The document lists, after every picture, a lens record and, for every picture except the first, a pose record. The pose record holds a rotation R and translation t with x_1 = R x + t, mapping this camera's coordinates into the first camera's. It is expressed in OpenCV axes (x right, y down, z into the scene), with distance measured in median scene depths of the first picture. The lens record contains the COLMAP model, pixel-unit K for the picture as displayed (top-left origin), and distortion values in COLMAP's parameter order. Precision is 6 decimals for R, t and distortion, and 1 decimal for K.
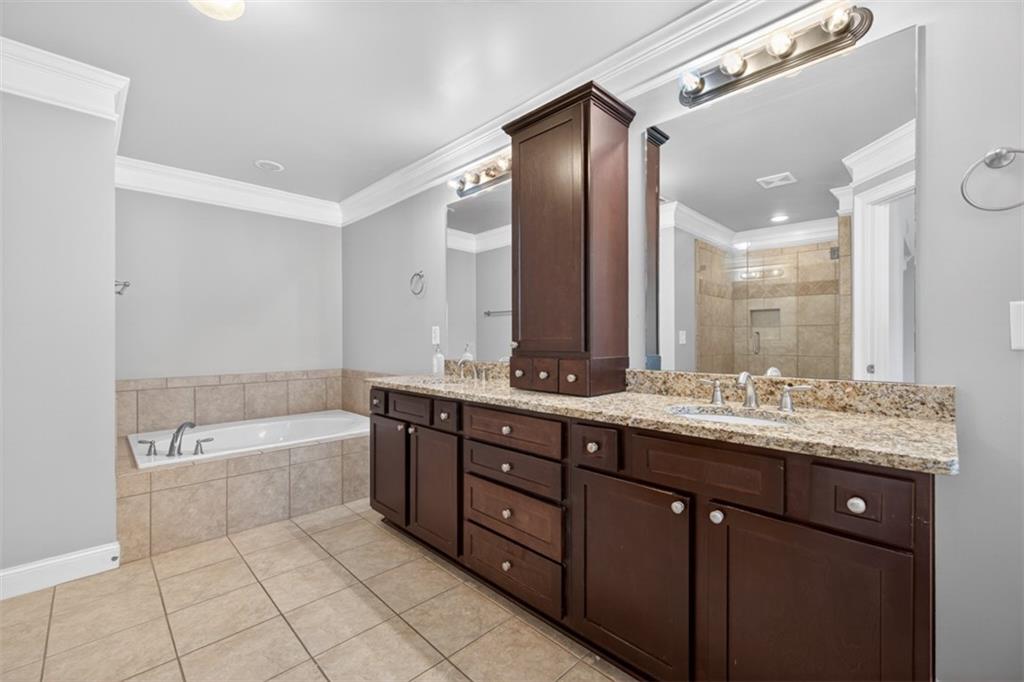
lens RADIAL K [[433.0, 0, 510.1], [0, 433.0, 341.7], [0, 0, 1]] dist [0.010288, -0.003901]
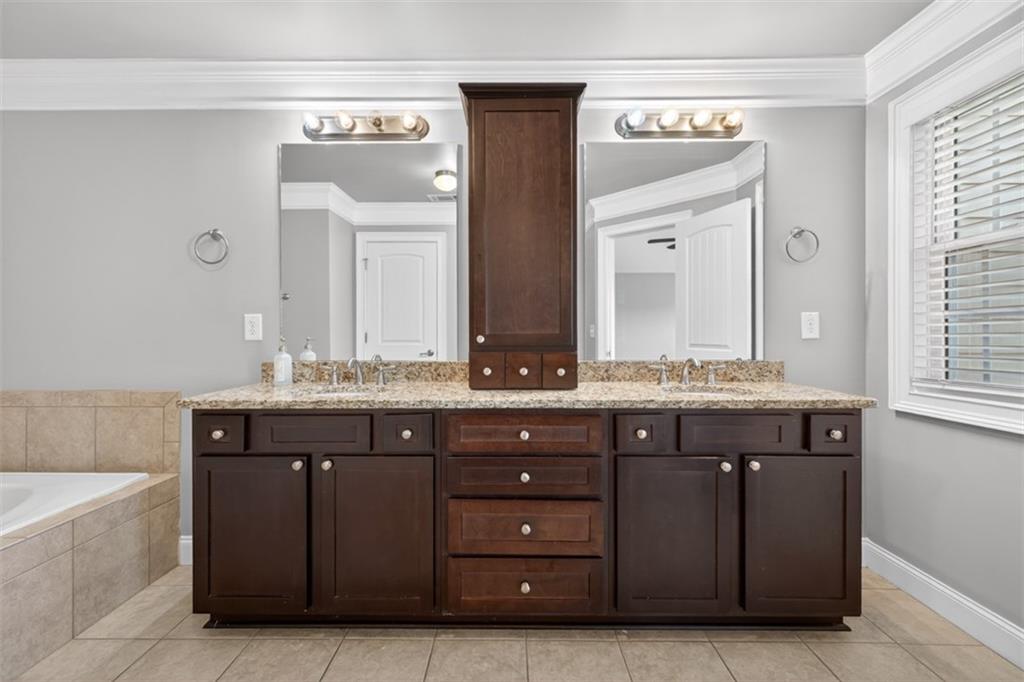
lens RADIAL K [[433.0, 0, 509.3], [0, 433.0, 334.6], [0, 0, 1]] dist [0.010288, -0.003901]
pose [[0.701721, -0.002127, 0.712449, -0.637536], [0.003354, 0.999994, -0.000318, -0.001588], [-0.712444, 0.002613, 0.701724, 0.381266]]
